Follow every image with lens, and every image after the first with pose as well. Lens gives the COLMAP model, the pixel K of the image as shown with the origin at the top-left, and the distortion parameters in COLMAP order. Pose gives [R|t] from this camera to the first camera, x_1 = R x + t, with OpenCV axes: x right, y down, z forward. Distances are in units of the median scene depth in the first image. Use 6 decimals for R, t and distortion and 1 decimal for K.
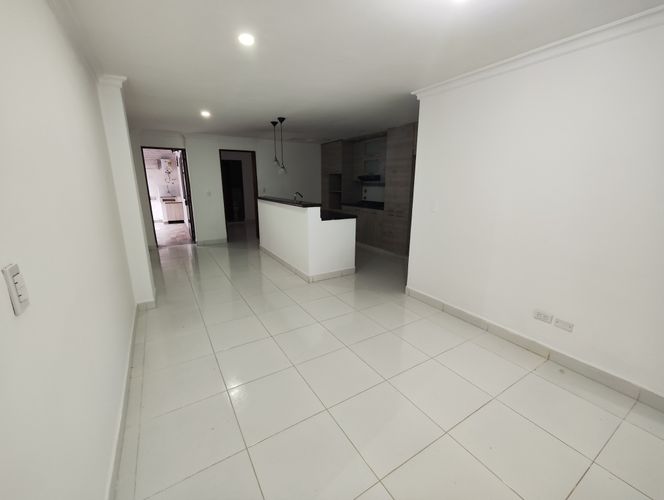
lens RADIAL K [[276.8, 0, 332.0], [0, 276.8, 250.0], [0, 0, 1]] dist [-0.000780, 0.000068]
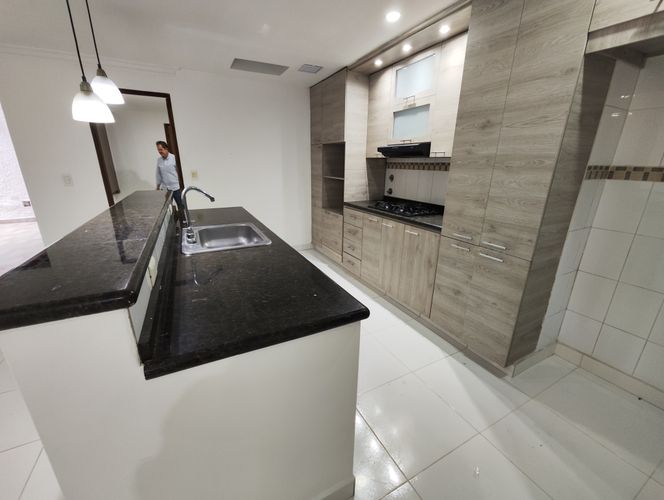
lens RADIAL K [[276.8, 0, 332.0], [0, 276.8, 250.0], [0, 0, 1]] dist [-0.000780, 0.000068]
pose [[0.997608, 0.027610, -0.063367, 0.046731], [-0.023445, 0.997573, 0.065559, -0.111636], [0.065023, -0.063916, 0.995835, 0.476006]]
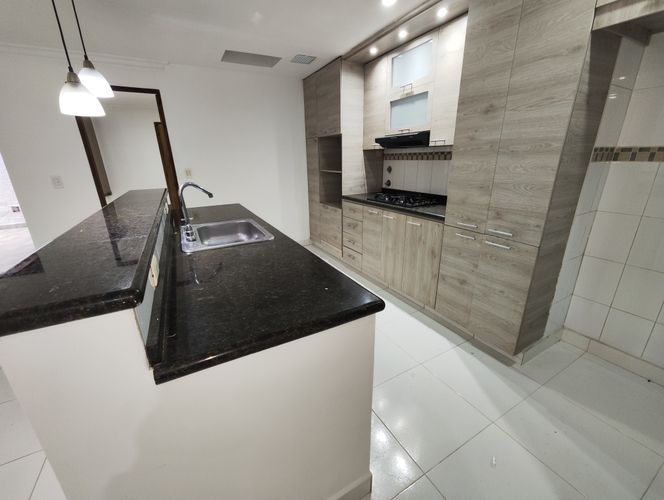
lens RADIAL K [[276.8, 0, 332.0], [0, 276.8, 250.0], [0, 0, 1]] dist [-0.000780, 0.000068]
pose [[0.998759, -0.008237, -0.049124, 0.039197], [0.012155, 0.996722, 0.079989, -0.108806], [0.048304, -0.080487, 0.995585, 0.481594]]
